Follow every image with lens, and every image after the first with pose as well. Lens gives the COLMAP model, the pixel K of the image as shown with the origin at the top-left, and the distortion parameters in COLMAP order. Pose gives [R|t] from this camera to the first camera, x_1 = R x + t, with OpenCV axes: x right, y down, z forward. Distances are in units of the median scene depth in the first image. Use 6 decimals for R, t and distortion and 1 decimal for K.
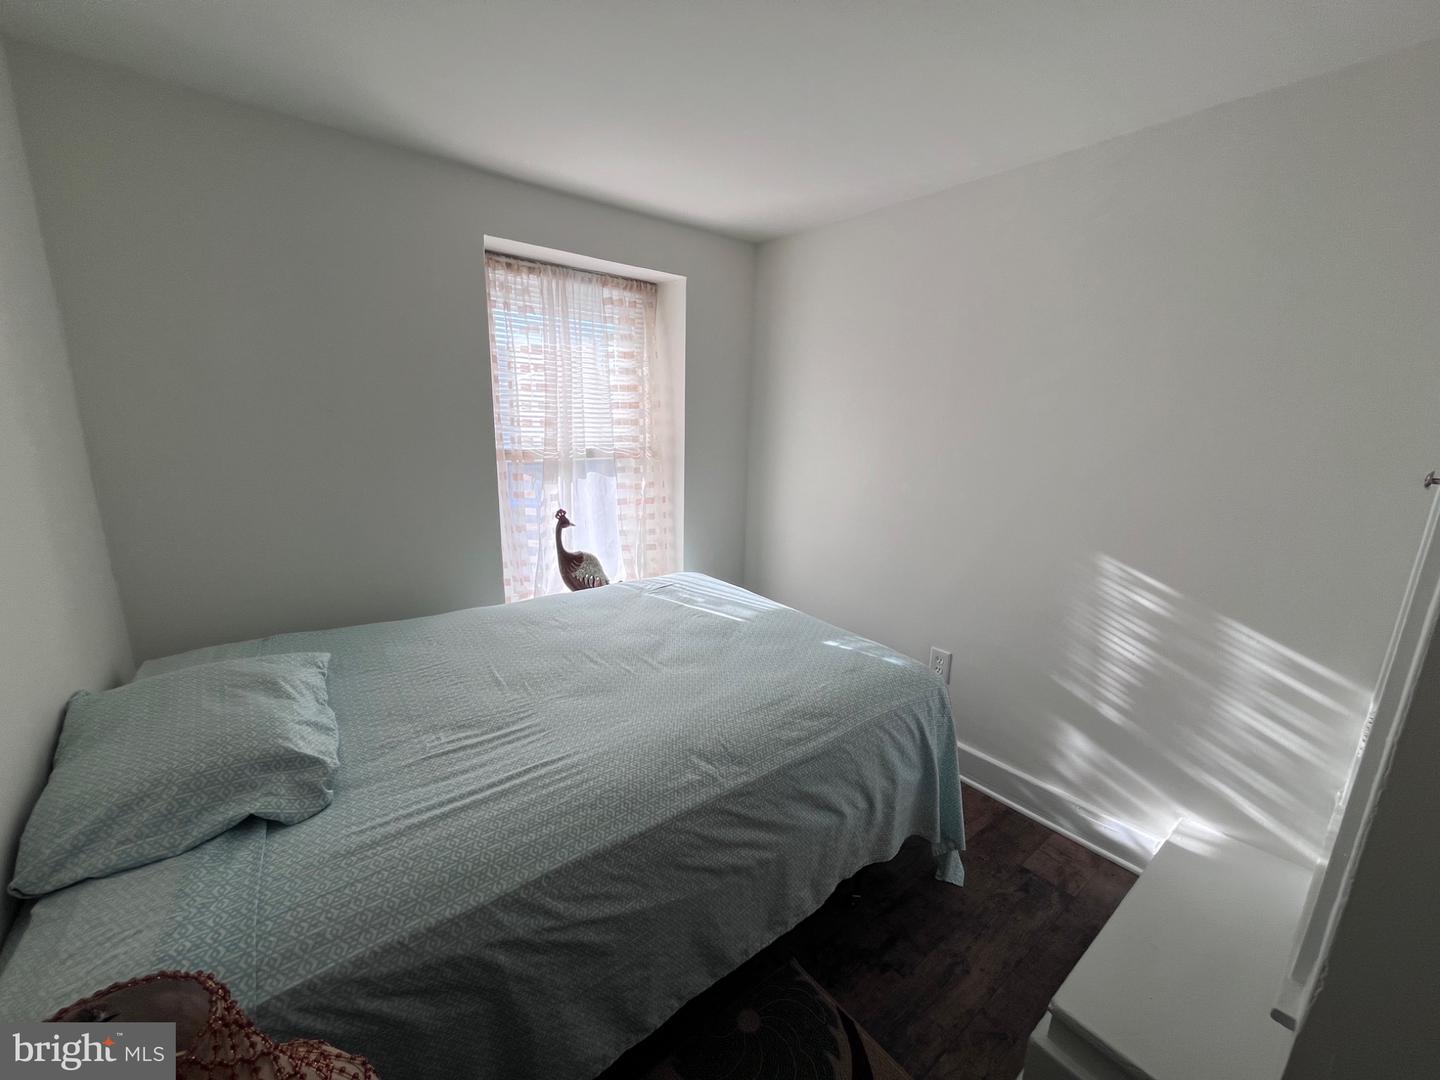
lens RADIAL K [[576.8, 0, 719.6], [0, 576.8, 551.6], [0, 0, 1]] dist [-0.001048, 0.000029]
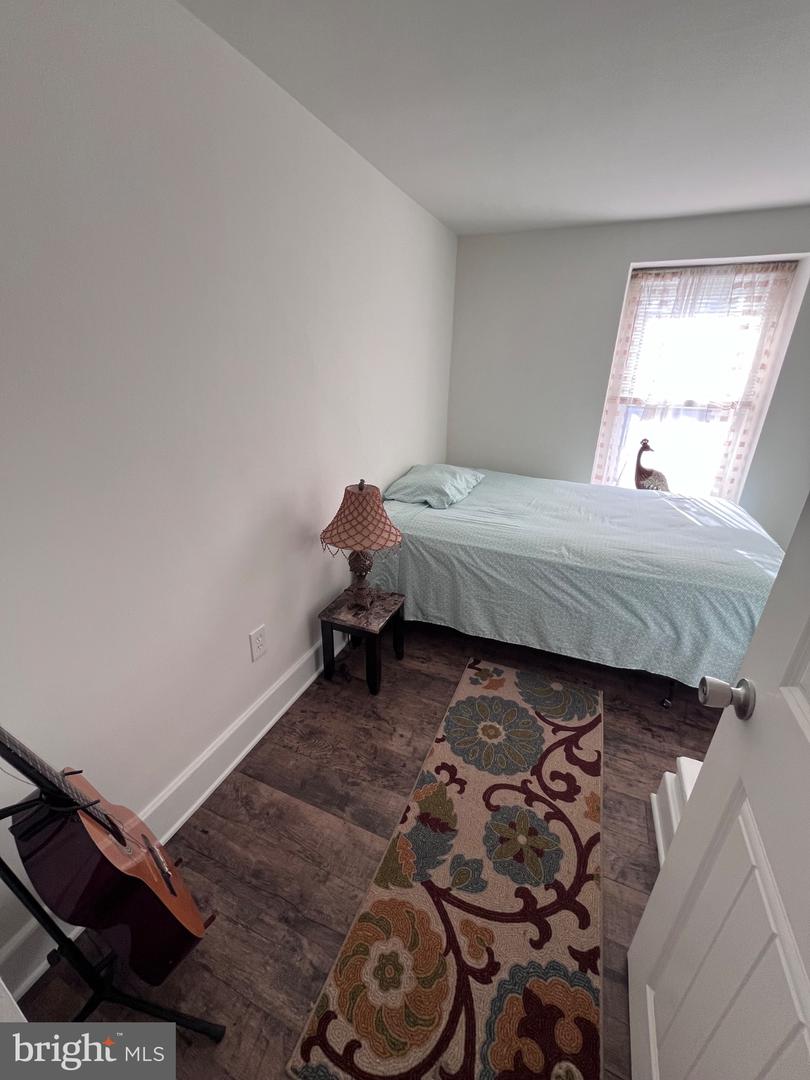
lens RADIAL K [[432.6, 0, 405.0], [0, 432.6, 540.0], [0, 0, 1]] dist [-0.001048, 0.000029]
pose [[0.480366, 0.314557, -0.818720, 0.817363], [-0.205077, 0.947881, 0.243857, 0.062058], [0.852755, 0.050760, 0.519838, -0.251529]]
